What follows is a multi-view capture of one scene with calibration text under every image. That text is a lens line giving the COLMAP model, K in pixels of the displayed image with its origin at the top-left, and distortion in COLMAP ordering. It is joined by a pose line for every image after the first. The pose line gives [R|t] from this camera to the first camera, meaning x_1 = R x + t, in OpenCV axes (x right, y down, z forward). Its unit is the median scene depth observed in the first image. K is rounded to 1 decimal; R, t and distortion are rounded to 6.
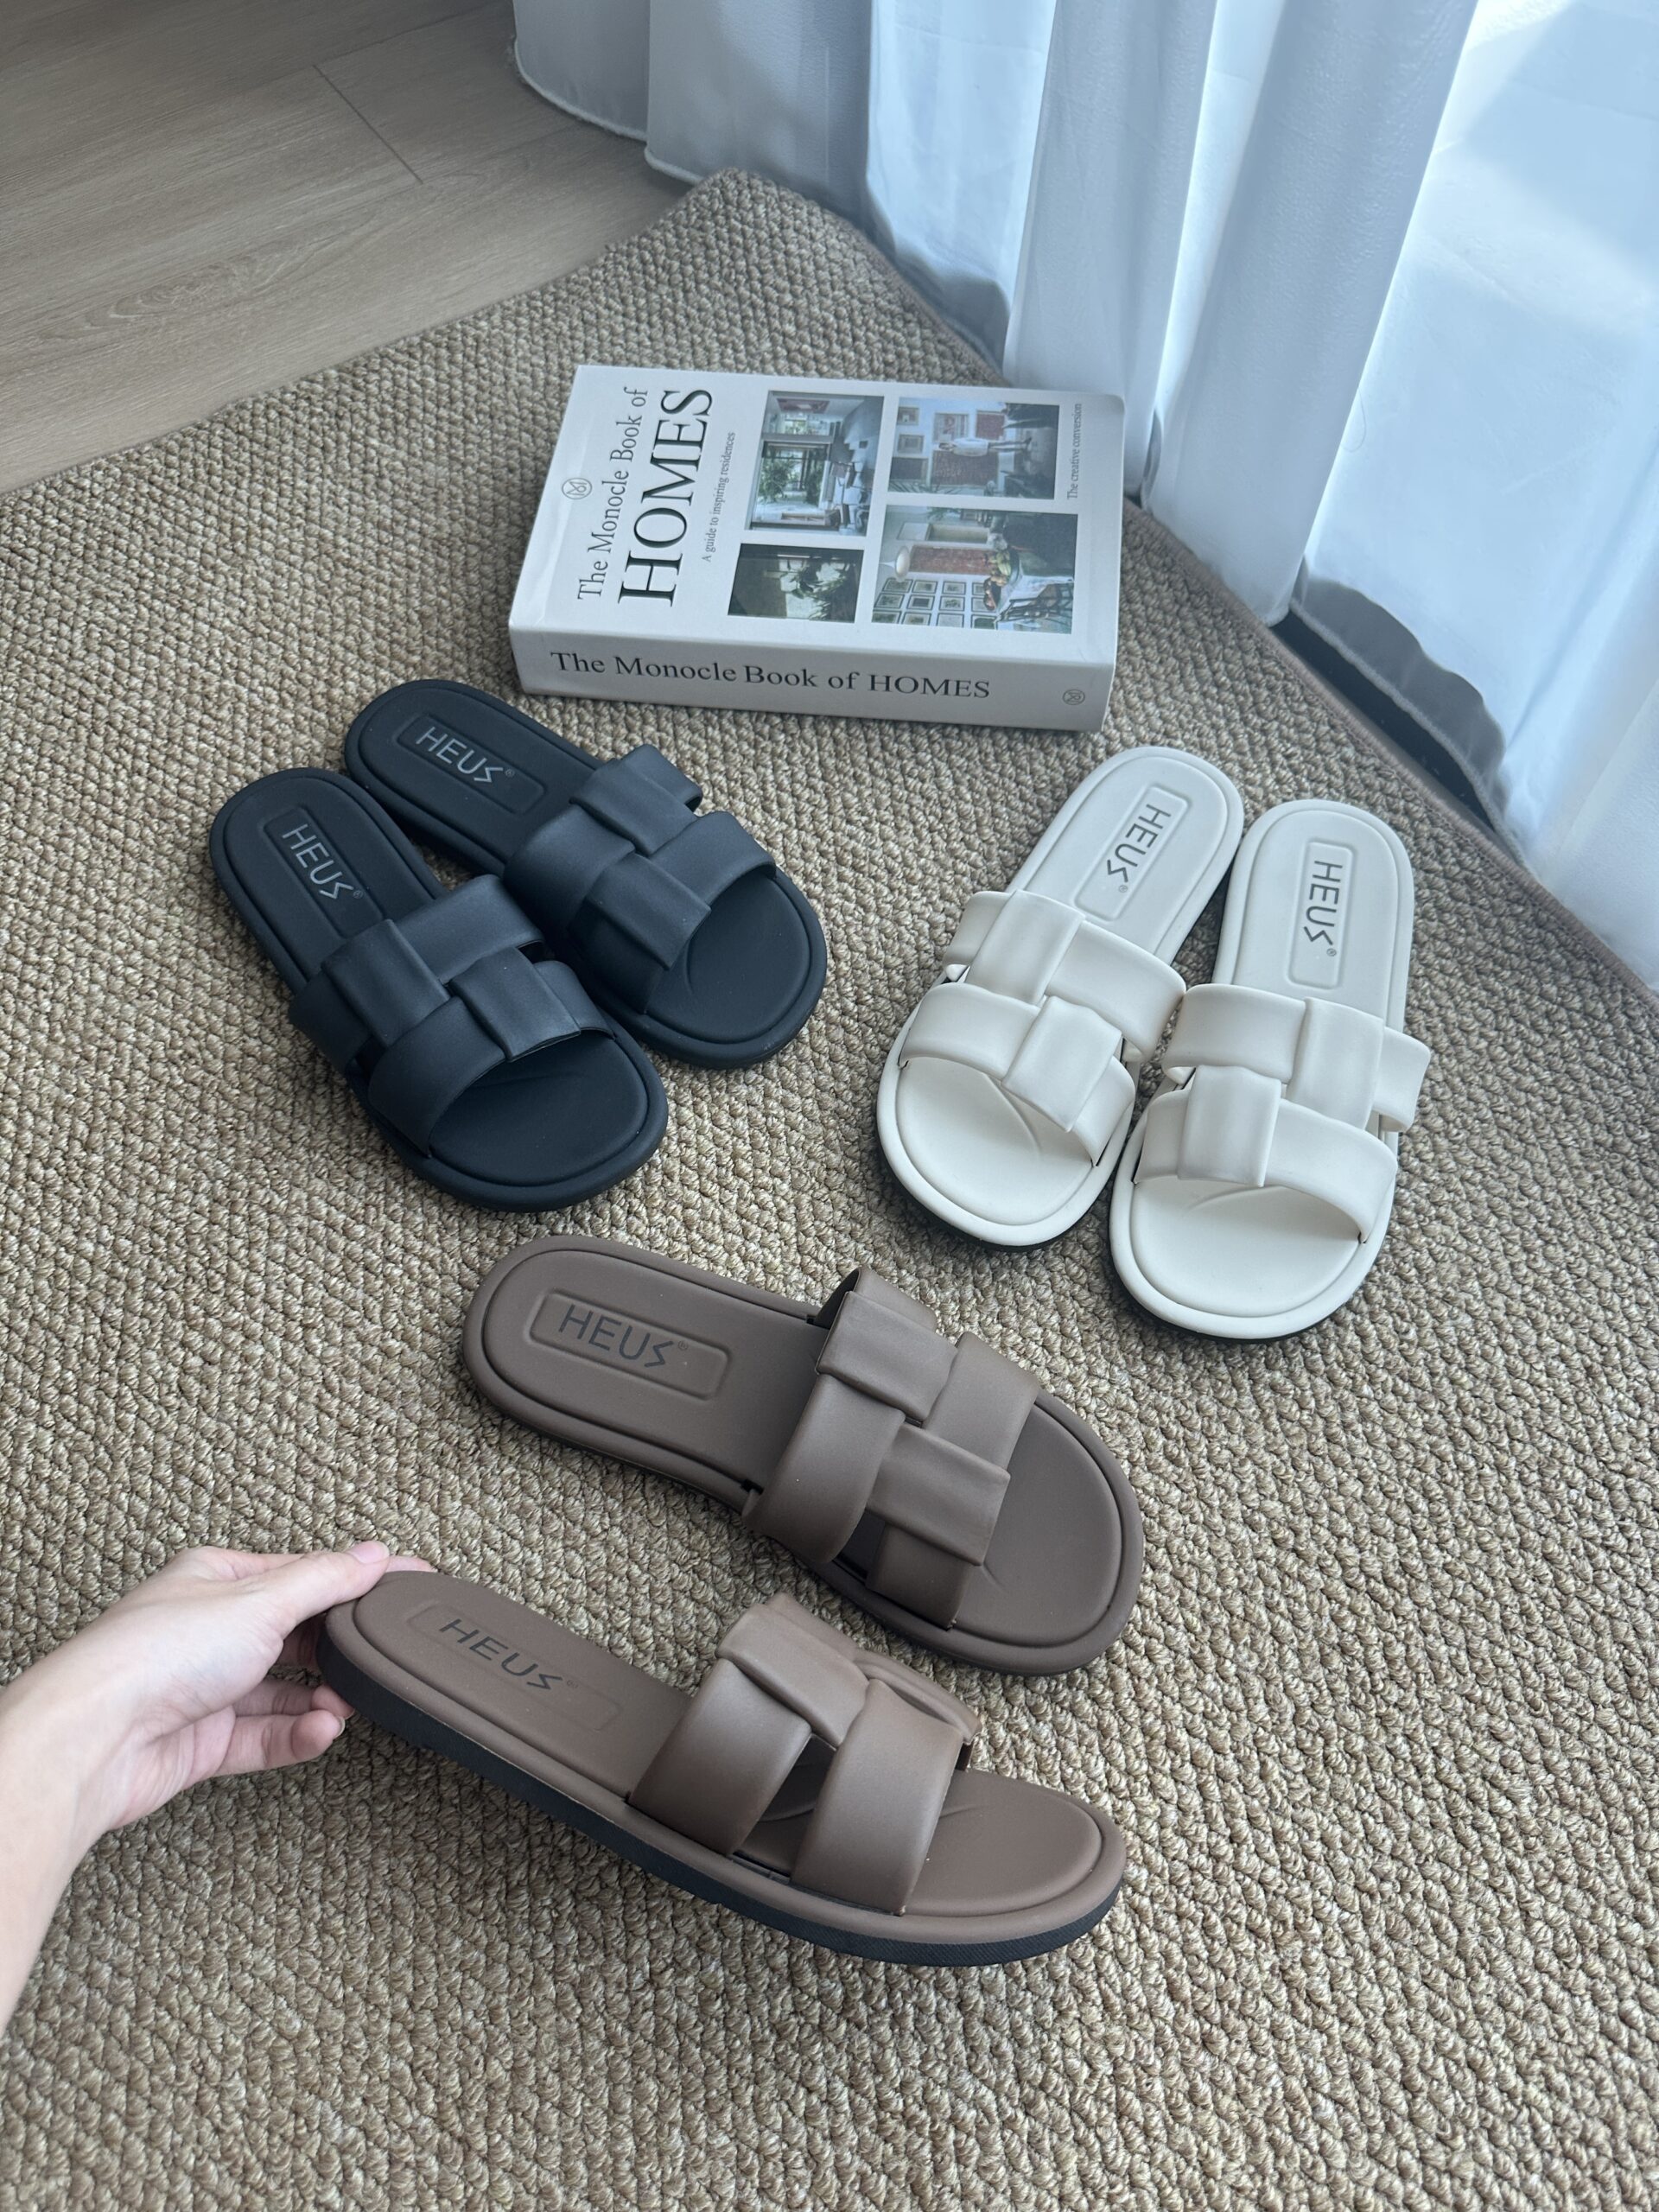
lens RADIAL K [[1535.5, 0, 827.8], [0, 1535.5, 1123.9], [0, 0, 1]] dist [-0.018560, 0.000902]
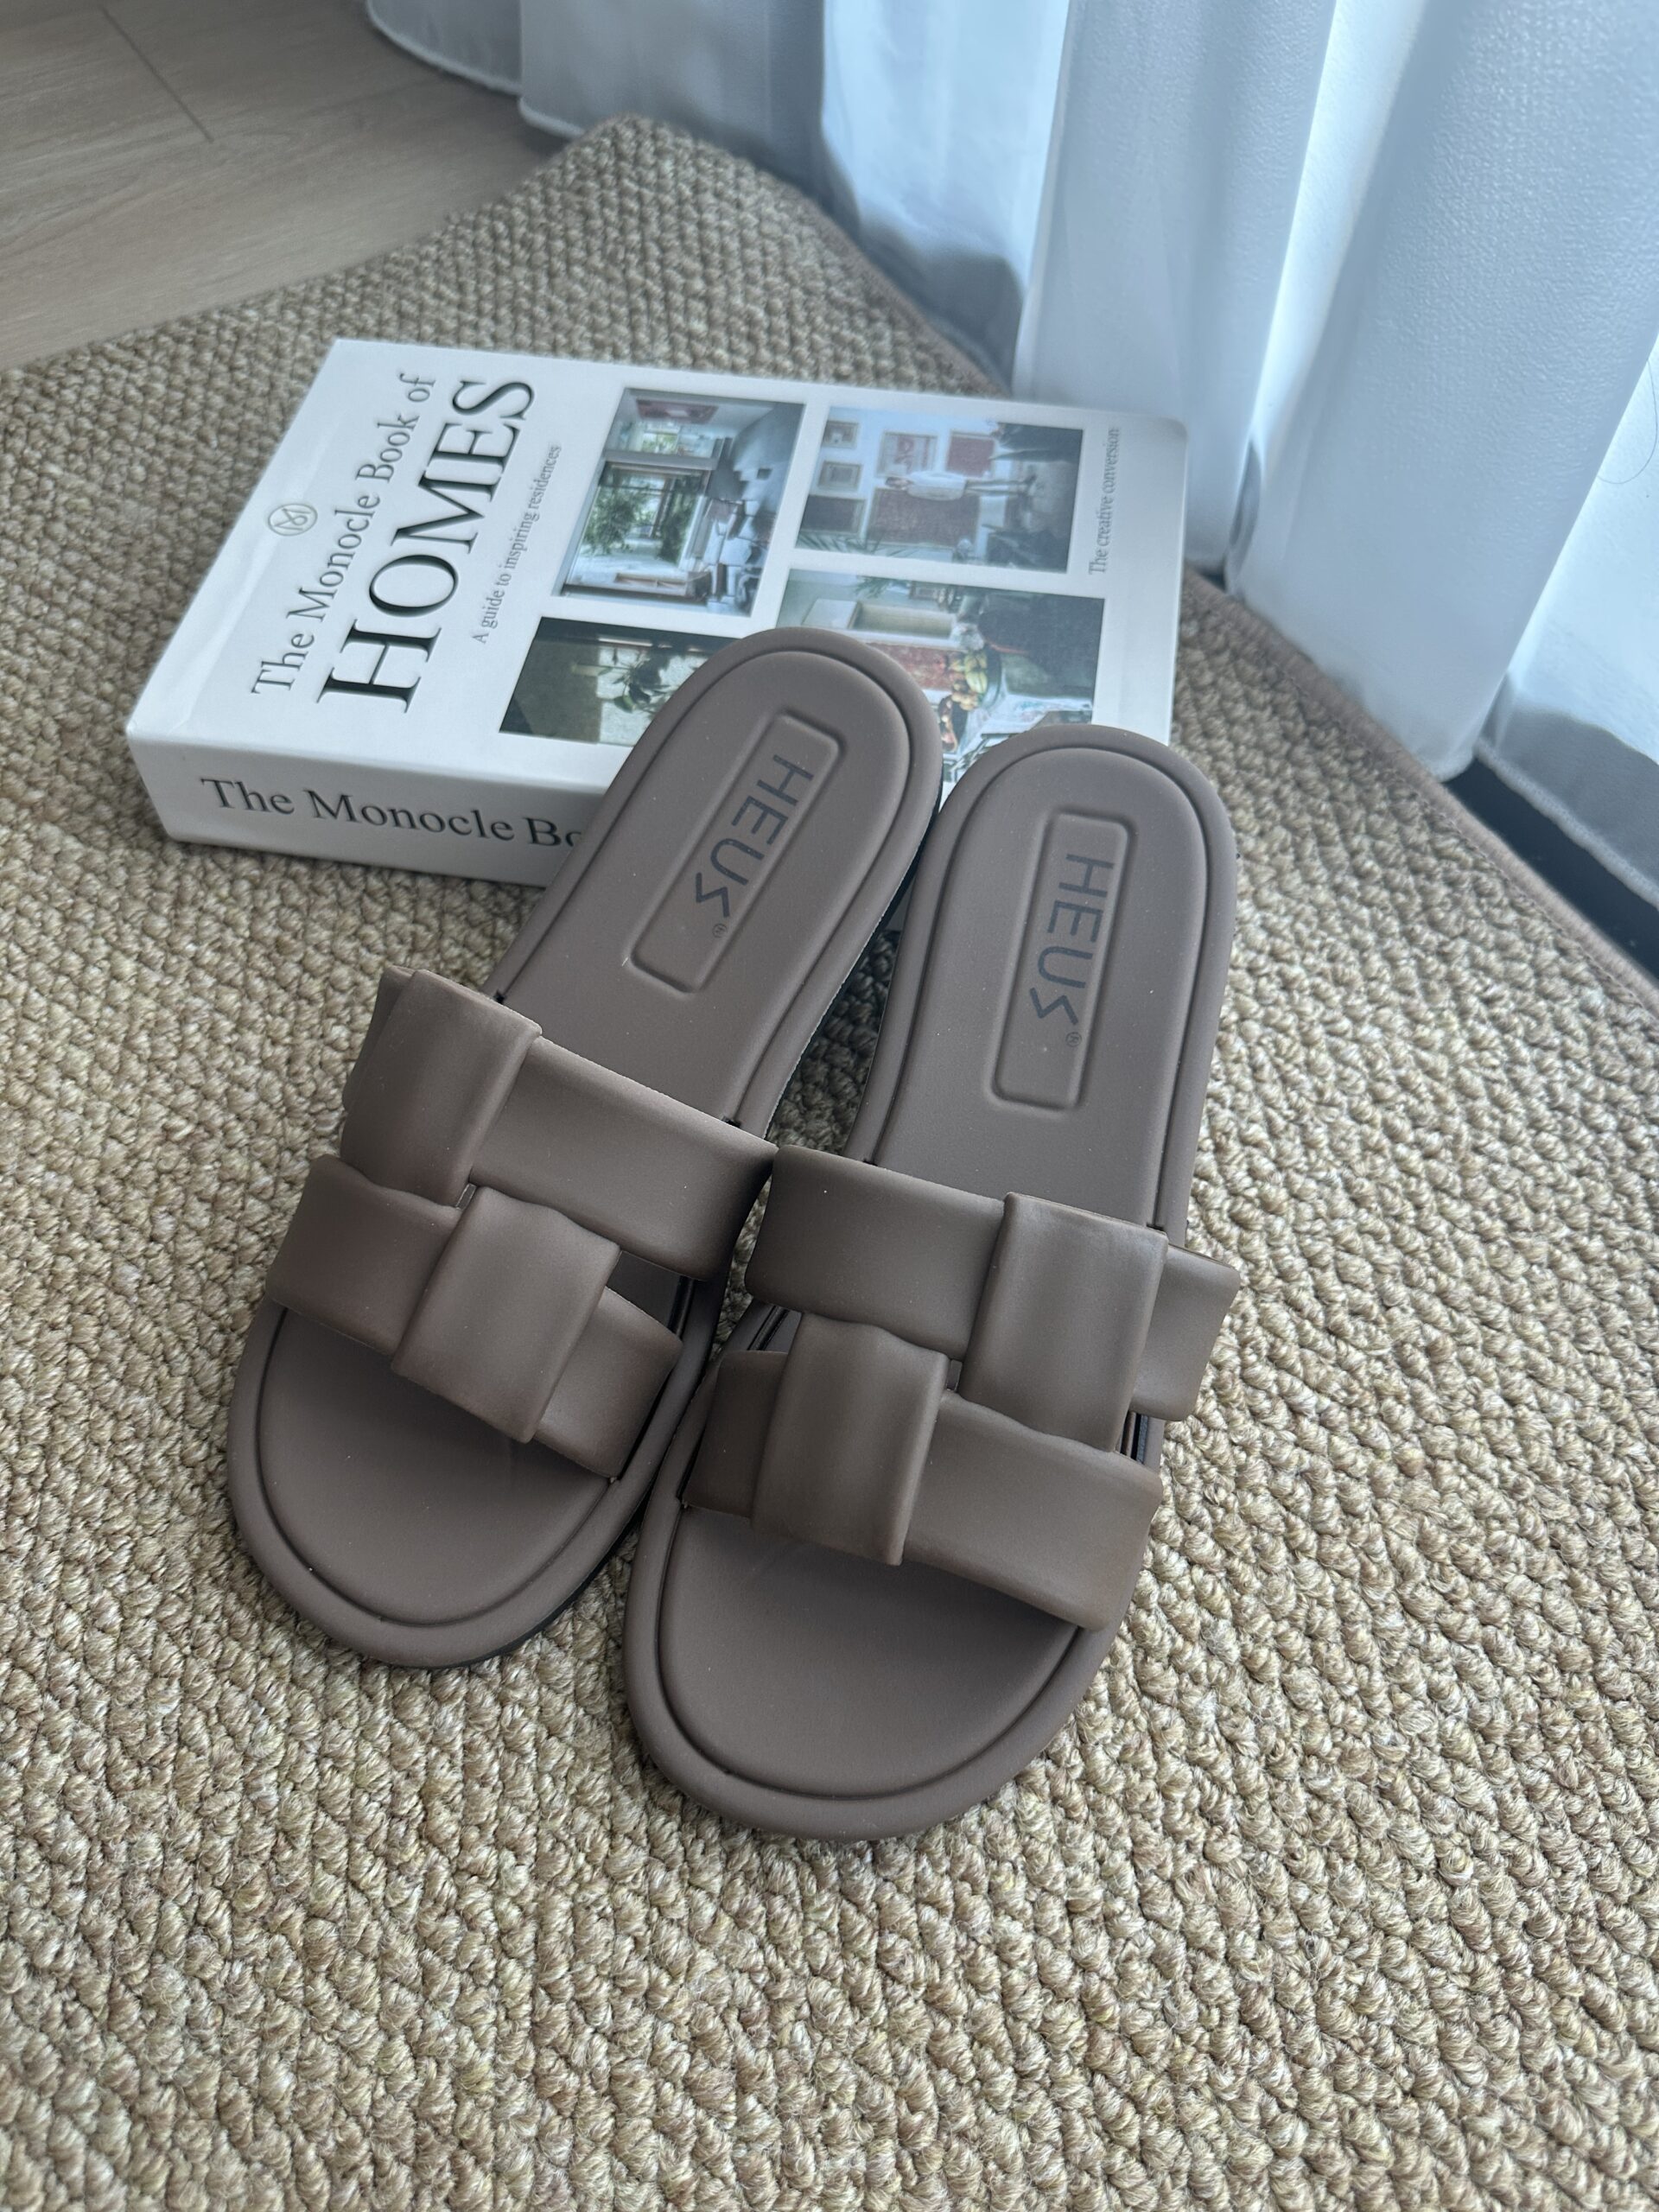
lens RADIAL K [[1547.4, 0, 841.9], [0, 1547.4, 1122.3], [0, 0, 1]] dist [-0.020358, 0.003256]
pose [[0.999609, 0.027330, -0.005899, 0.072437], [-0.027731, 0.996023, -0.084666, -0.162275], [0.003562, 0.084796, 0.996392, 0.495925]]
